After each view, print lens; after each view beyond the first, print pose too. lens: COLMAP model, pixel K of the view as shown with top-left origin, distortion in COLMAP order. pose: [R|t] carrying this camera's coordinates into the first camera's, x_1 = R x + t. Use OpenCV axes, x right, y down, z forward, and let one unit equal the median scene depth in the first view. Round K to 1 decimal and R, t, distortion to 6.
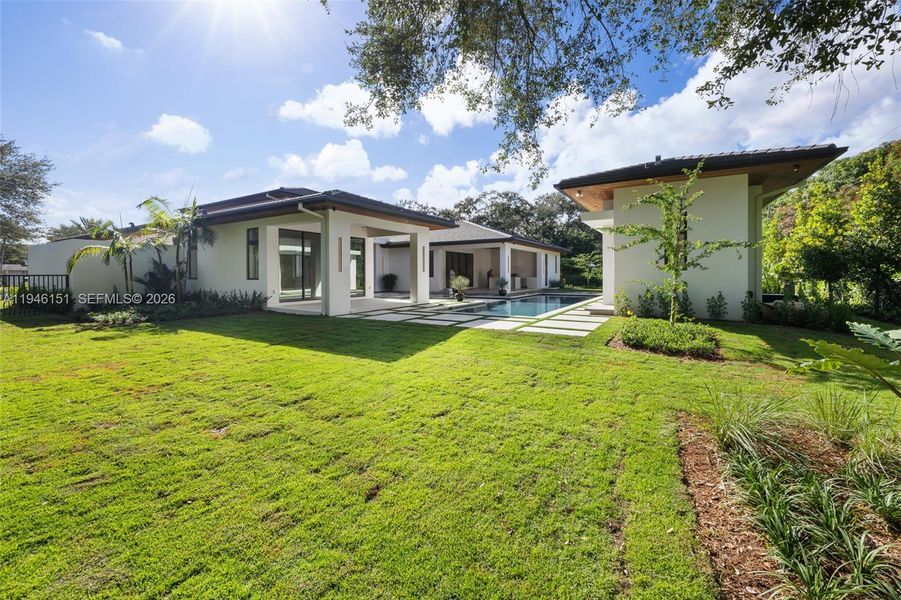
lens RADIAL K [[358.9, 0, 448.9], [0, 358.9, 295.2], [0, 0, 1]] dist [-0.001923, 0.000249]
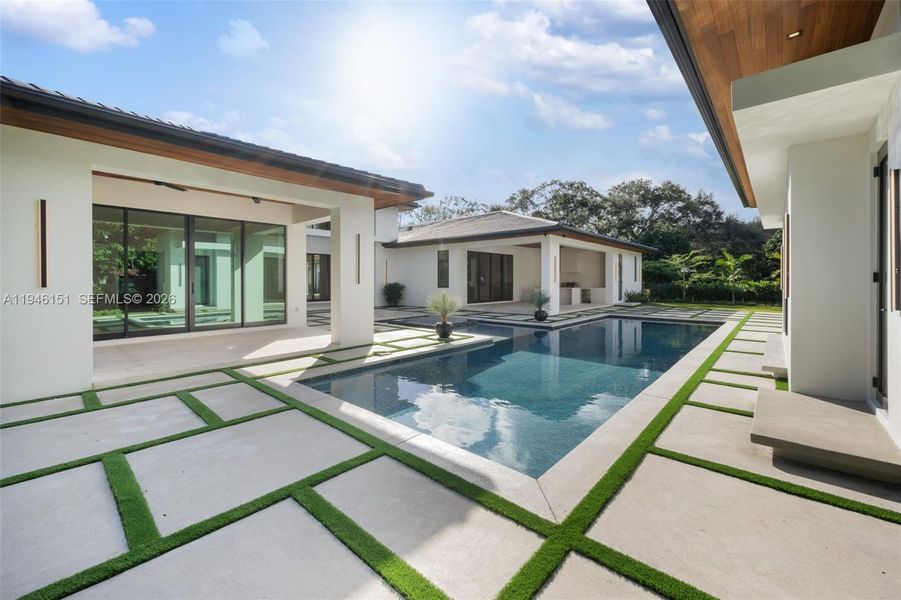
lens RADIAL K [[358.9, 0, 448.9], [0, 358.9, 295.2], [0, 0, 1]] dist [-0.001923, 0.000249]
pose [[0.982214, 0.011794, -0.187392, 0.057681], [-0.014468, 0.999812, -0.012904, -0.016768], [0.187205, 0.015385, 0.982200, 0.195470]]
